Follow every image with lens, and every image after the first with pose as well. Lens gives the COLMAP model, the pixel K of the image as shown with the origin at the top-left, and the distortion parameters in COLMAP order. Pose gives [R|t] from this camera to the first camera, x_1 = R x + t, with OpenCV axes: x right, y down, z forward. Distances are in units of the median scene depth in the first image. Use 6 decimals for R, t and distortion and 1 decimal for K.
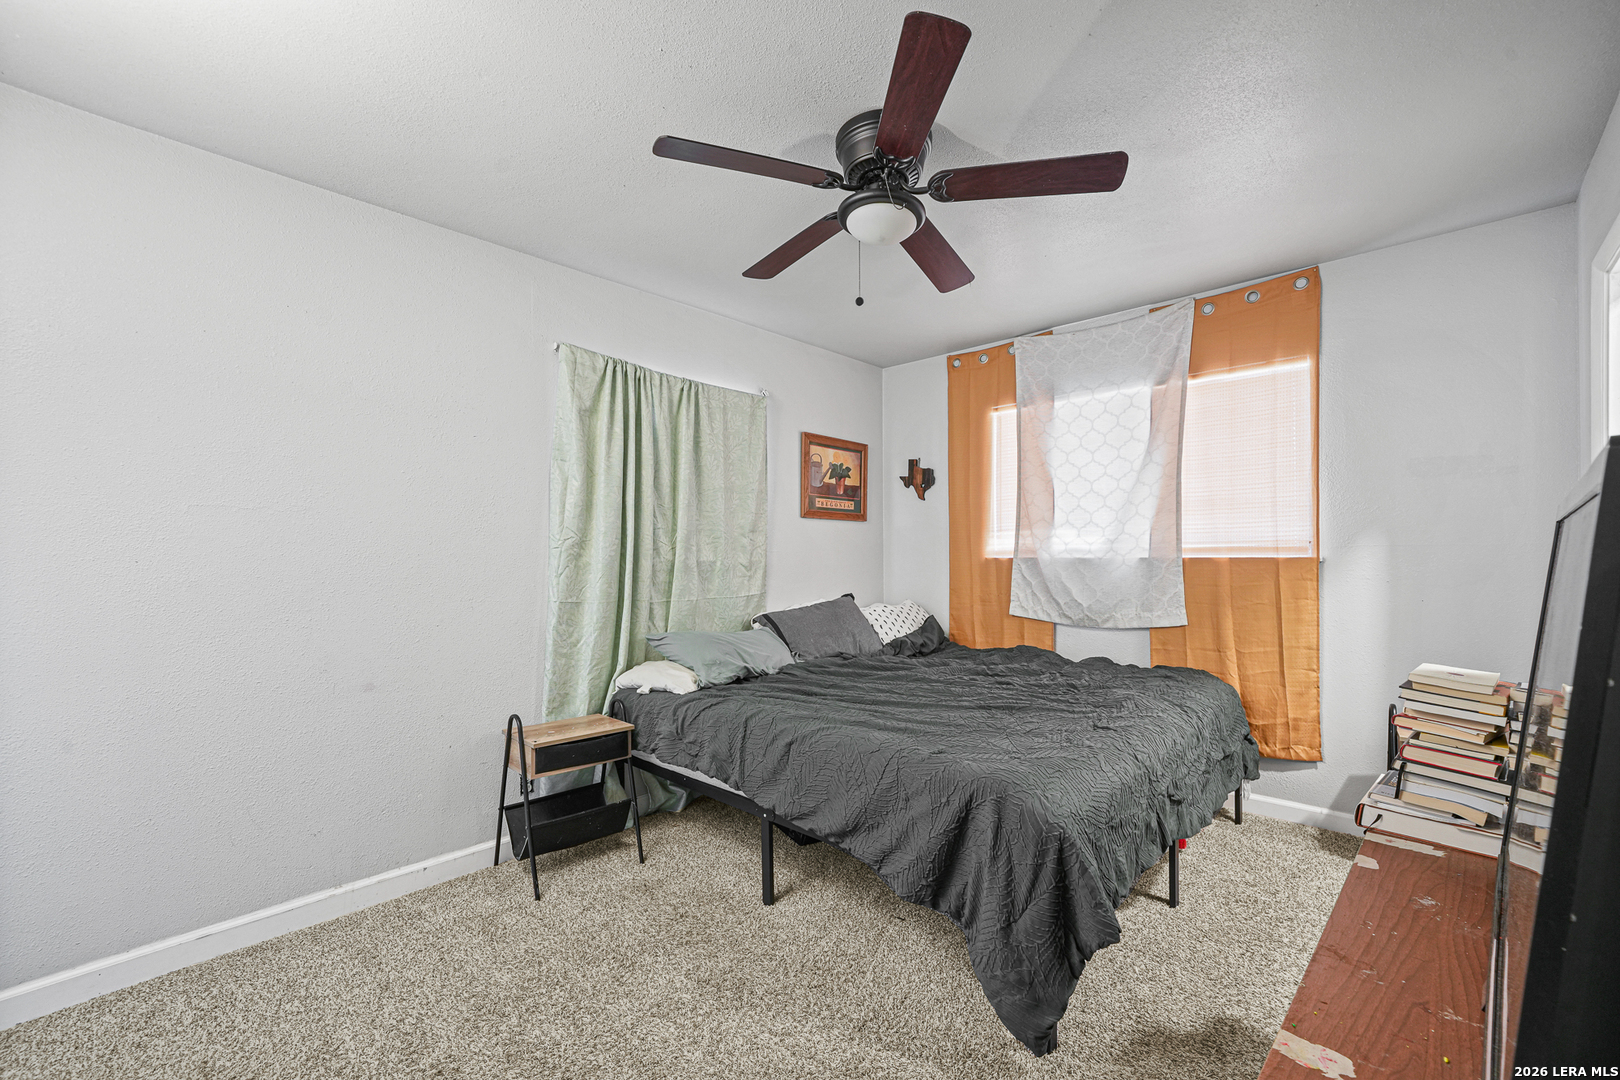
lens RADIAL K [[717.8, 0, 806.1], [0, 717.8, 546.9], [0, 0, 1]] dist [0.008910, 0.000085]
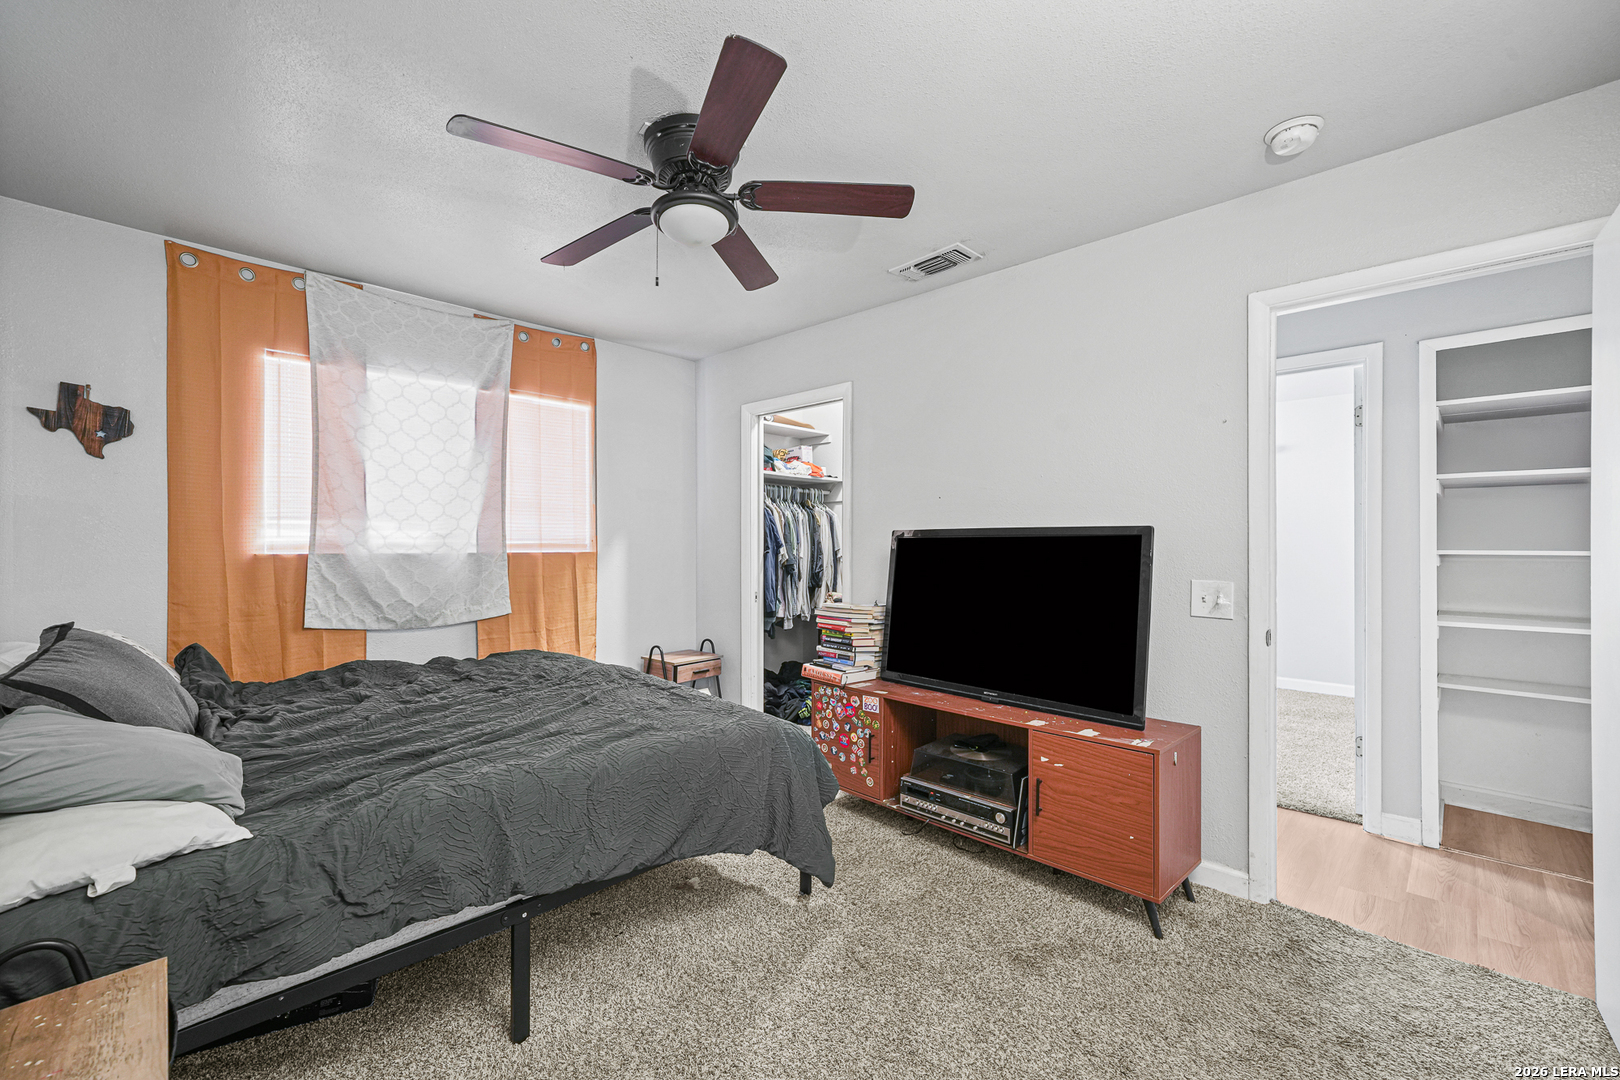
lens RADIAL K [[717.8, 0, 805.9], [0, 717.8, 546.1], [0, 0, 1]] dist [0.008910, 0.000085]
pose [[-0.034070, 0.008318, 0.999385, -0.553755], [-0.007227, 0.999937, -0.008569, 0.010282], [-0.999393, -0.007515, -0.034008, 0.535372]]
